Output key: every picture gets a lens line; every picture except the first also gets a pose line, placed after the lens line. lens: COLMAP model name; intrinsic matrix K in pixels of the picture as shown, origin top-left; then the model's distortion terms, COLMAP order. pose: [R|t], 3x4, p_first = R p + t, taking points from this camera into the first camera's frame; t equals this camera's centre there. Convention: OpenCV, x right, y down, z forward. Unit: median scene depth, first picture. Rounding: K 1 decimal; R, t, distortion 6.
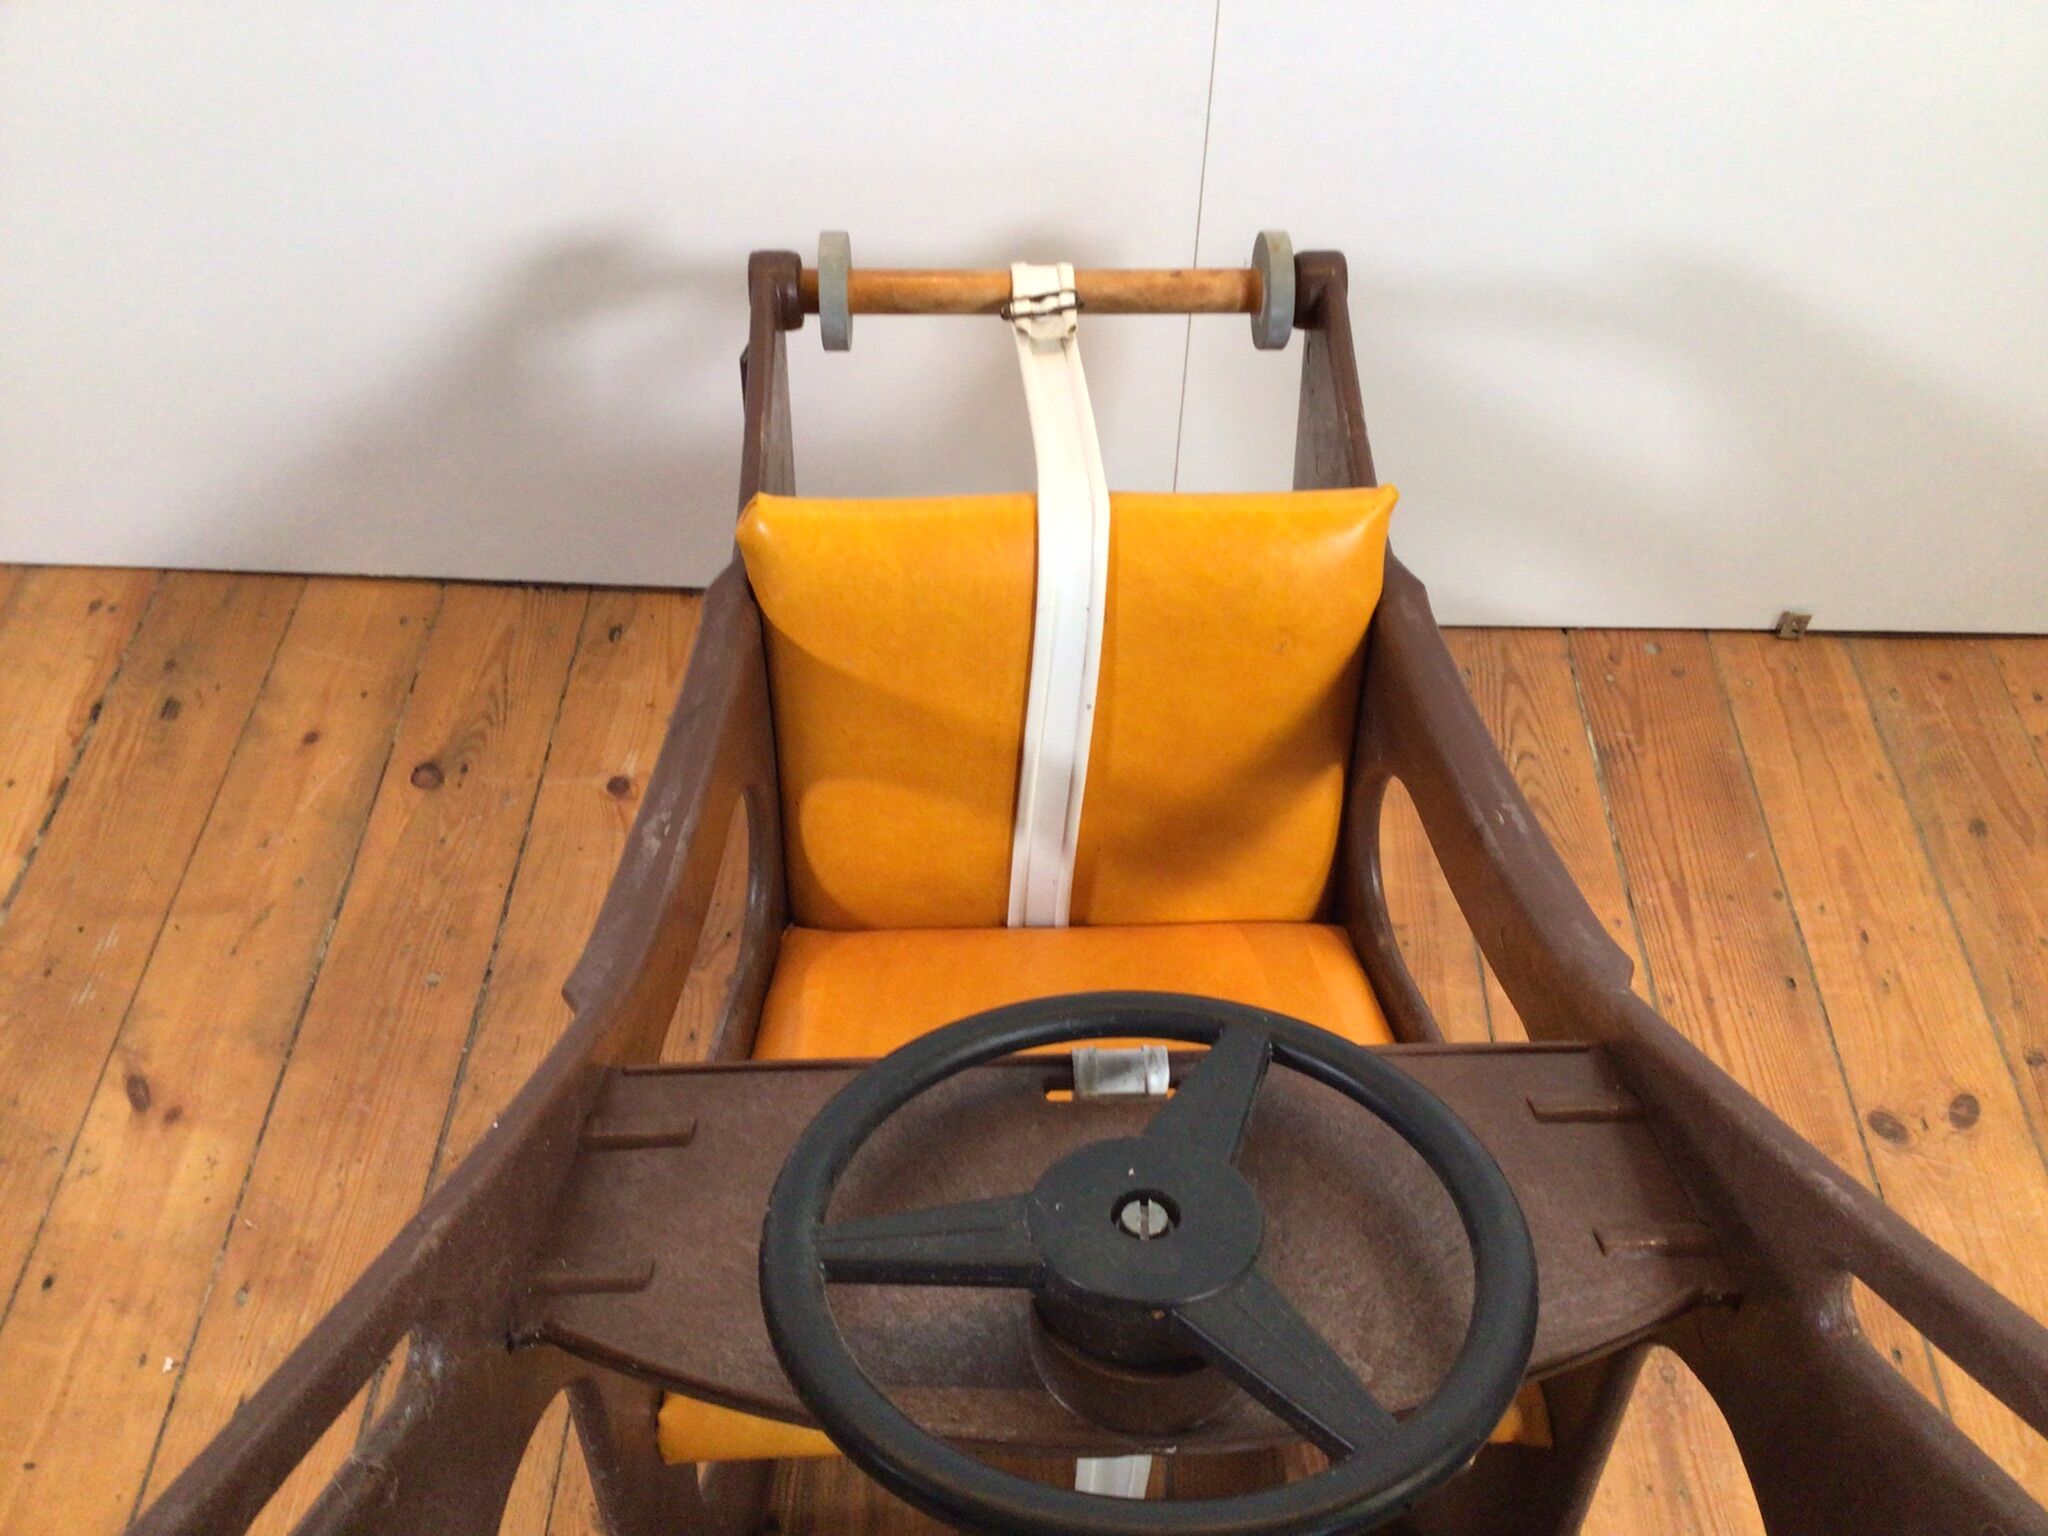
lens RADIAL K [[1824.4, 0, 1051.1], [0, 1824.4, 793.6], [0, 0, 1]] dist [0.097459, -0.168404]
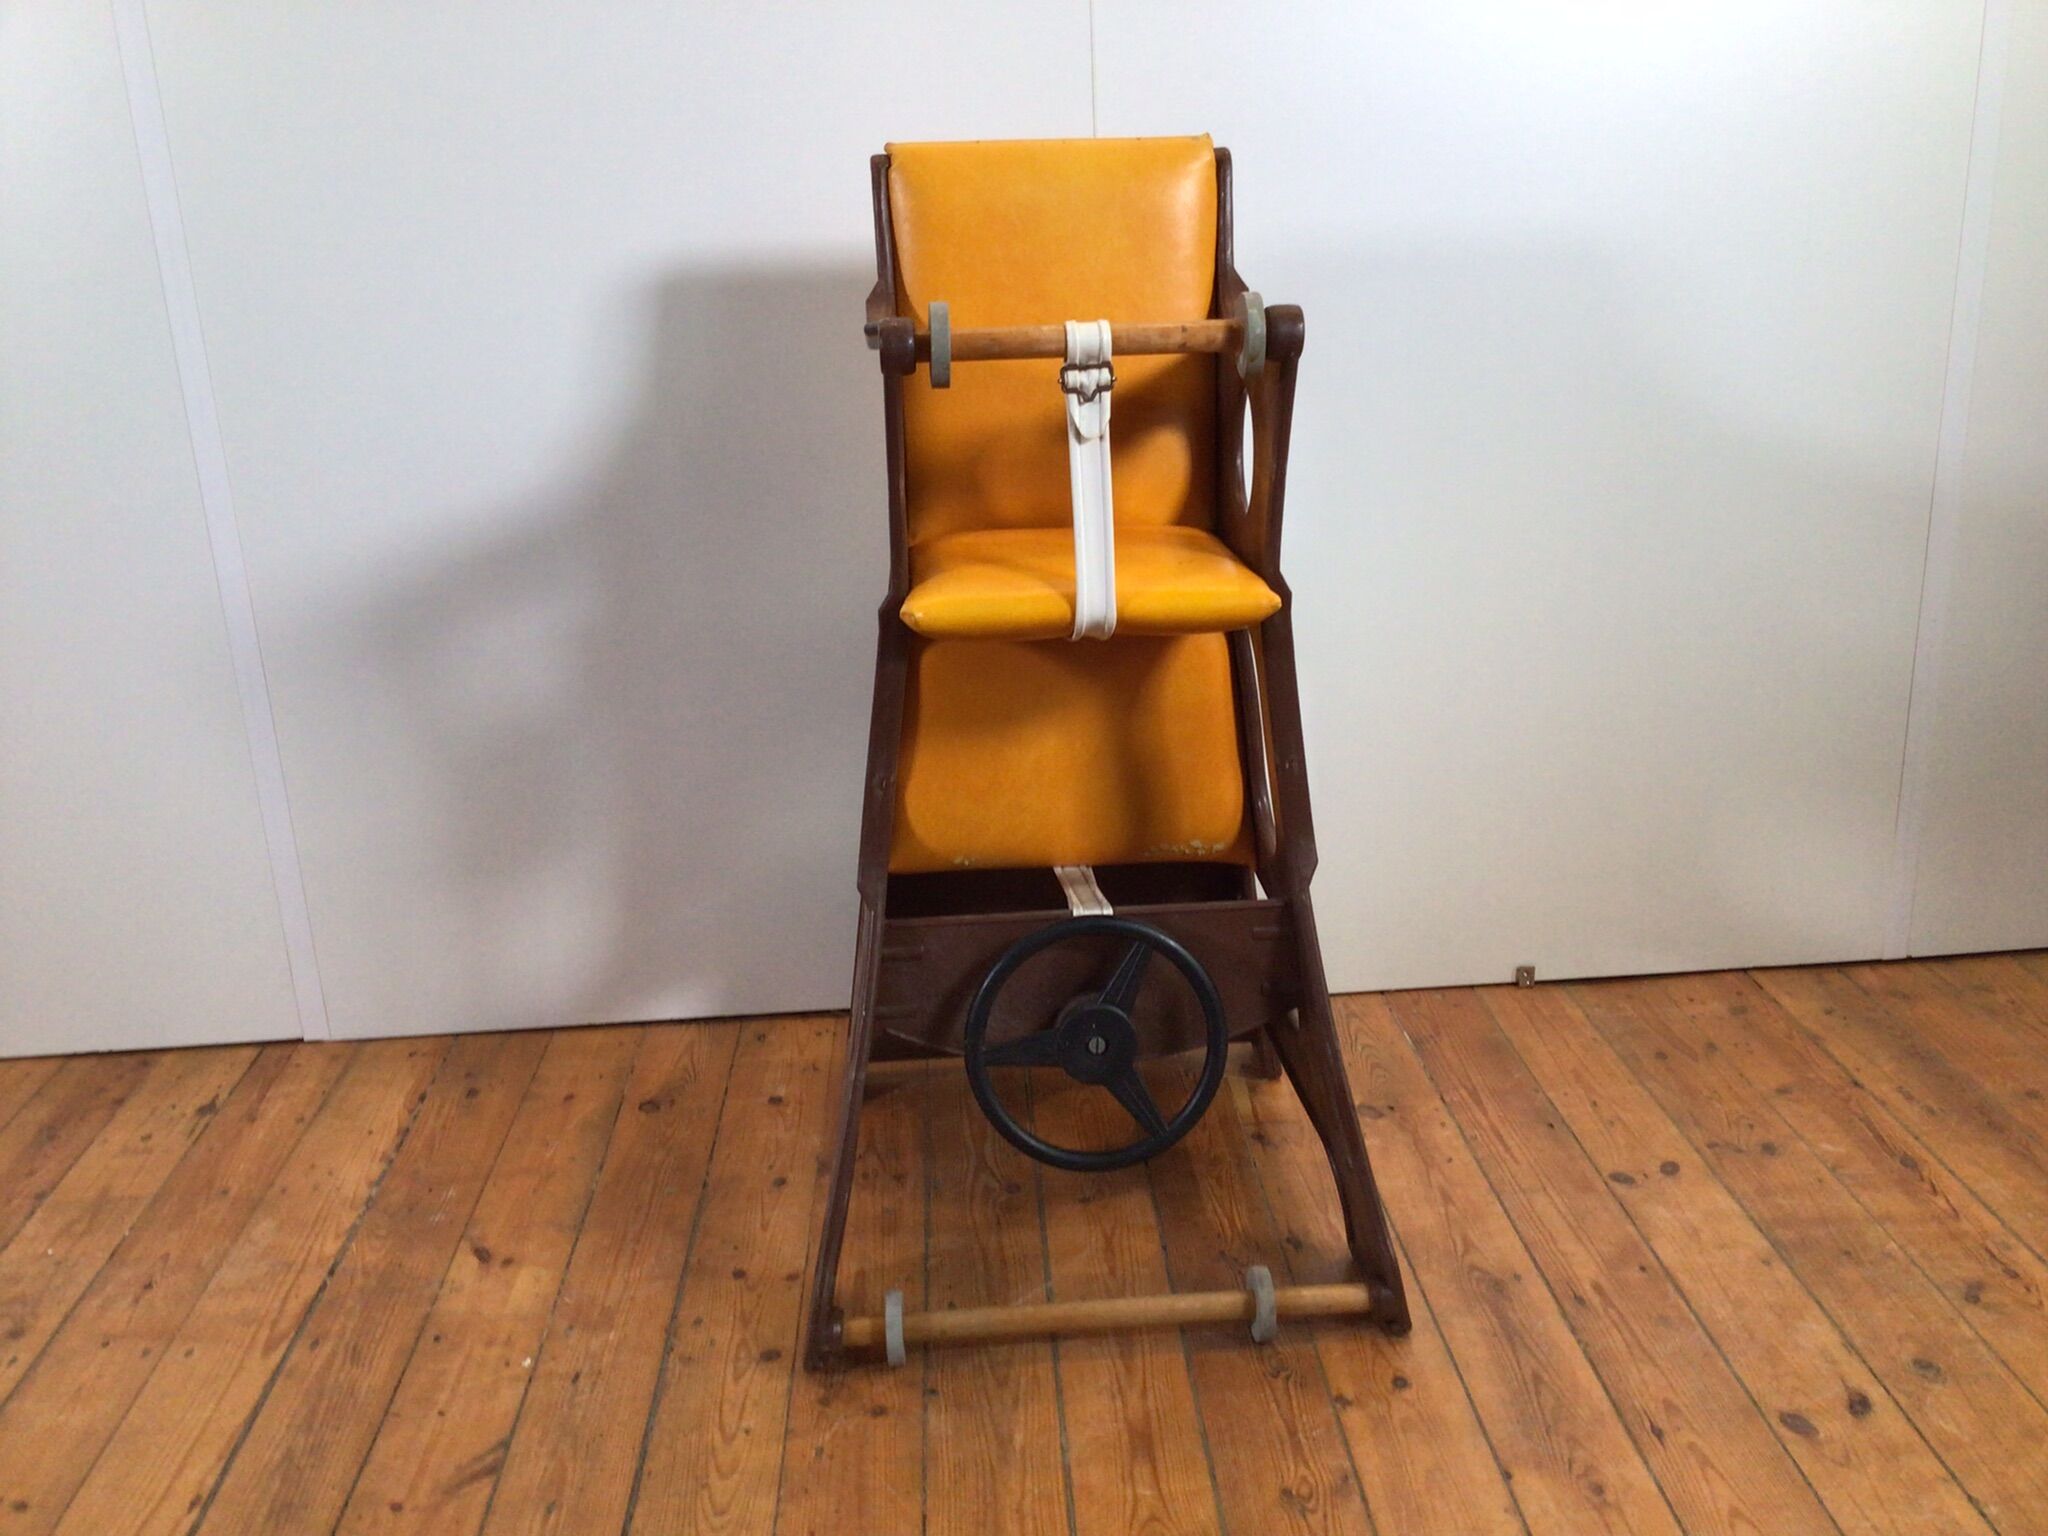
lens RADIAL K [[1824.4, 0, 1038.0], [0, 1824.4, 748.7], [0, 0, 1]] dist [0.097459, -0.168404]
pose [[0.995650, -0.075454, 0.054663, -0.083903], [0.092938, 0.845961, -0.525083, 0.586912], [-0.006623, 0.527880, 0.849293, -0.457103]]
